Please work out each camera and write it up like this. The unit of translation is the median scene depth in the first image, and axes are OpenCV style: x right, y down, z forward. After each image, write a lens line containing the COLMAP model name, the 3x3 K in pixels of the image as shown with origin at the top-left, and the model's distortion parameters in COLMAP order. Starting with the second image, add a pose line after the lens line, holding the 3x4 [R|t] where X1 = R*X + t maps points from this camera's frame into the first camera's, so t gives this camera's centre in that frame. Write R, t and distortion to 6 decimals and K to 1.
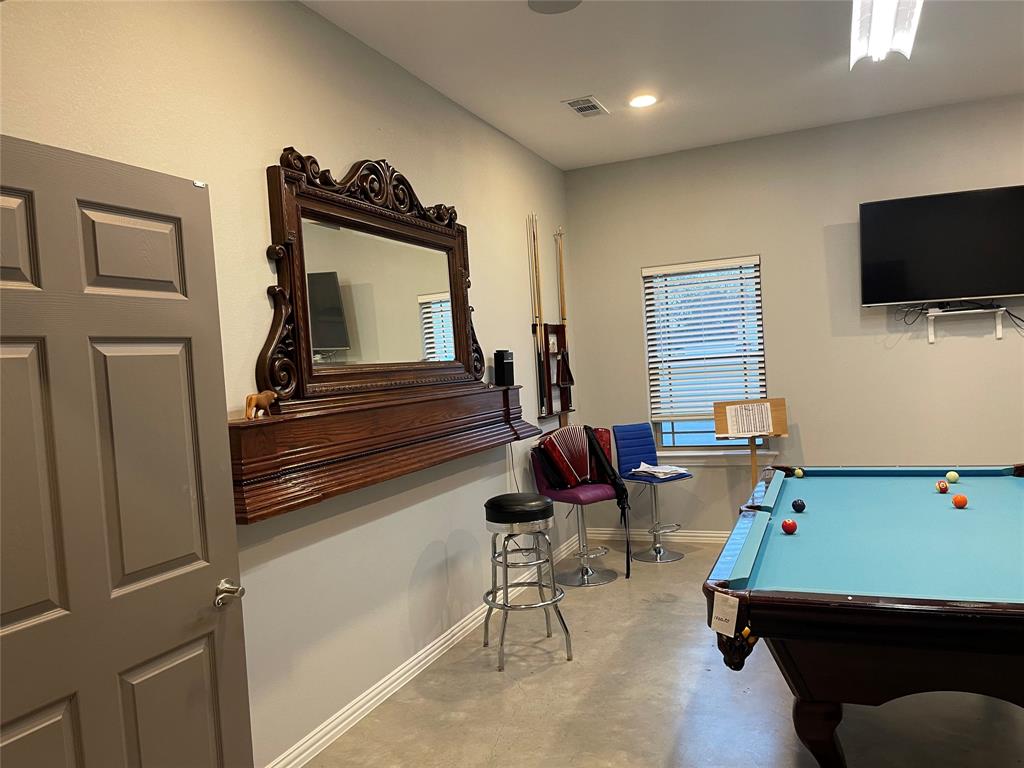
lens RADIAL K [[742.3, 0, 512.0], [0, 742.3, 384.0], [0, 0, 1]] dist [0.005695, -0.003260]
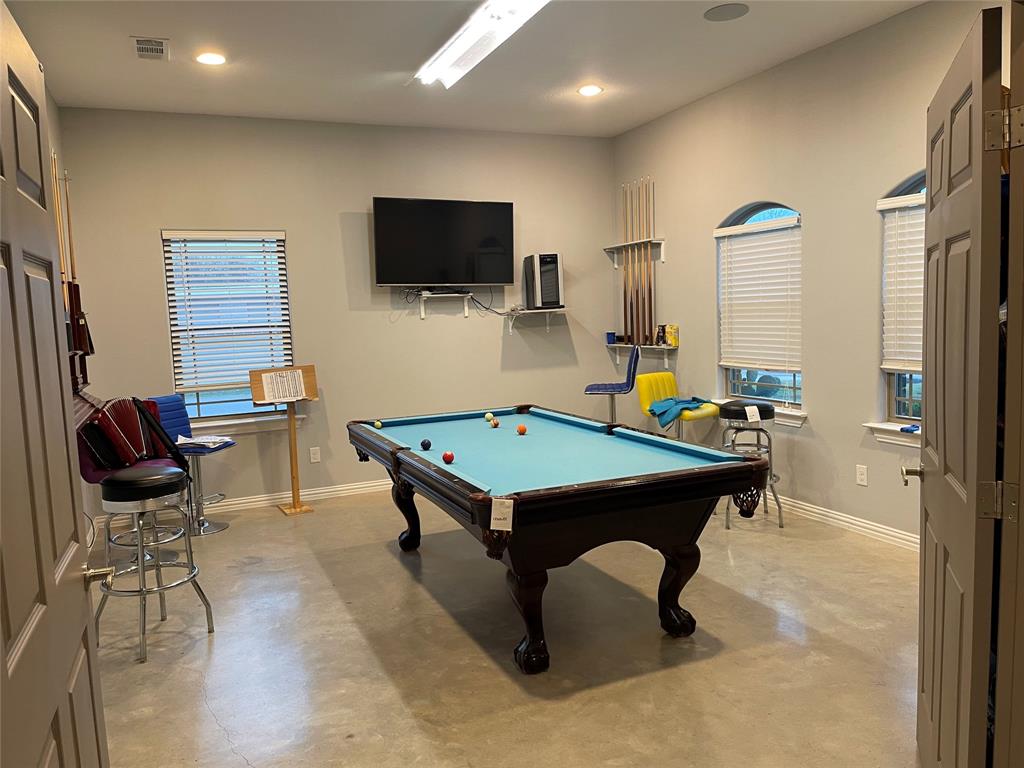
lens RADIAL K [[740.5, 0, 512.0], [0, 740.5, 384.0], [0, 0, 1]] dist [-0.027835, -0.002484]
pose [[0.680851, -0.030540, 0.731785, -0.233976], [0.012525, 0.999470, 0.030059, 0.017796], [-0.732314, -0.011300, 0.680873, 0.046668]]
